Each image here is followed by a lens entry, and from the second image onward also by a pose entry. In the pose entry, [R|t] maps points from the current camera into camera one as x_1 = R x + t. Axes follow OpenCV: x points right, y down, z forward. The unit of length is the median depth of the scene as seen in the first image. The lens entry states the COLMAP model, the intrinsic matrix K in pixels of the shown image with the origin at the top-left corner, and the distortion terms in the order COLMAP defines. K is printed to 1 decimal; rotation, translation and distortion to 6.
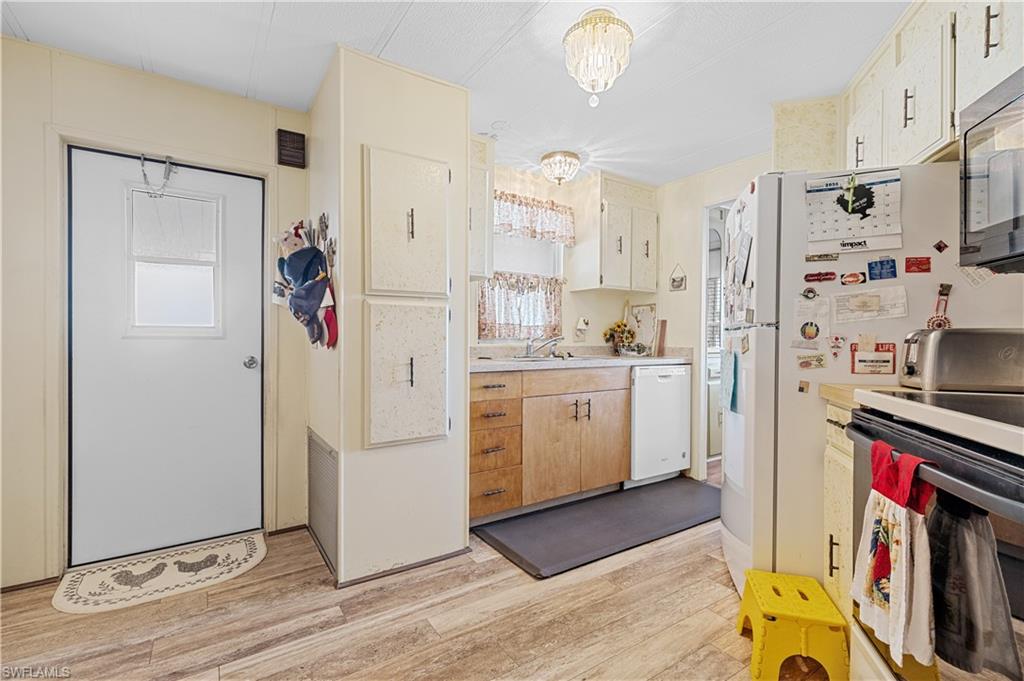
lens RADIAL K [[463.7, 0, 517.4], [0, 463.7, 336.6], [0, 0, 1]] dist [0.001974, 0.000648]
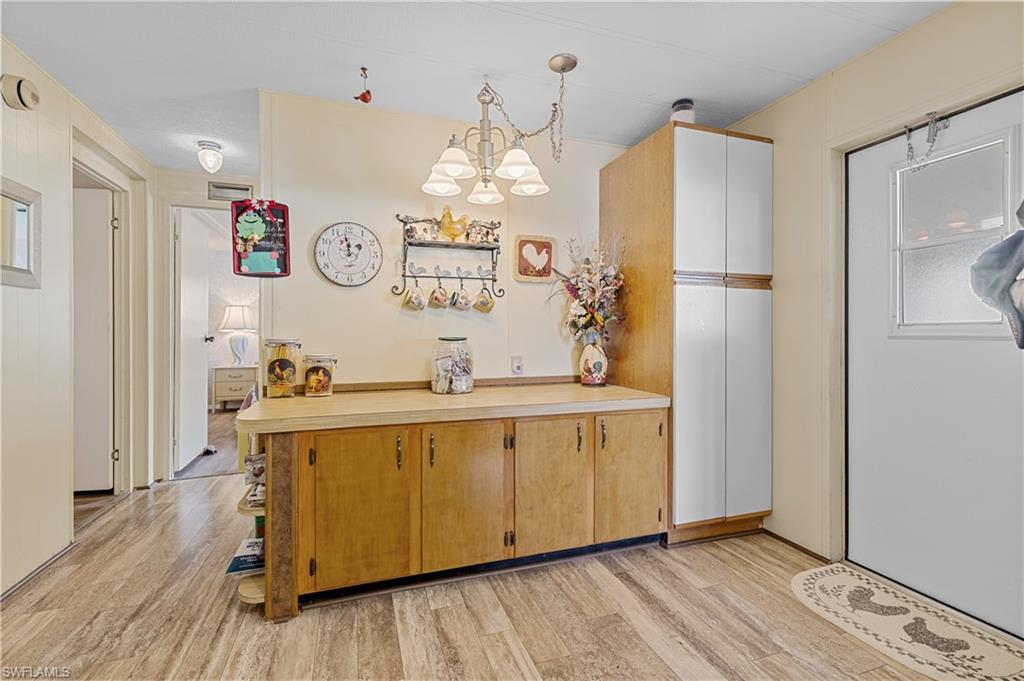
lens RADIAL K [[463.7, 0, 517.4], [0, 463.7, 336.6], [0, 0, 1]] dist [0.001974, 0.000648]
pose [[-0.256114, -0.002208, -0.966644, 0.229940], [-0.003000, 0.999994, -0.001489, 0.003147], [0.966642, 0.002519, -0.256119, 0.561722]]
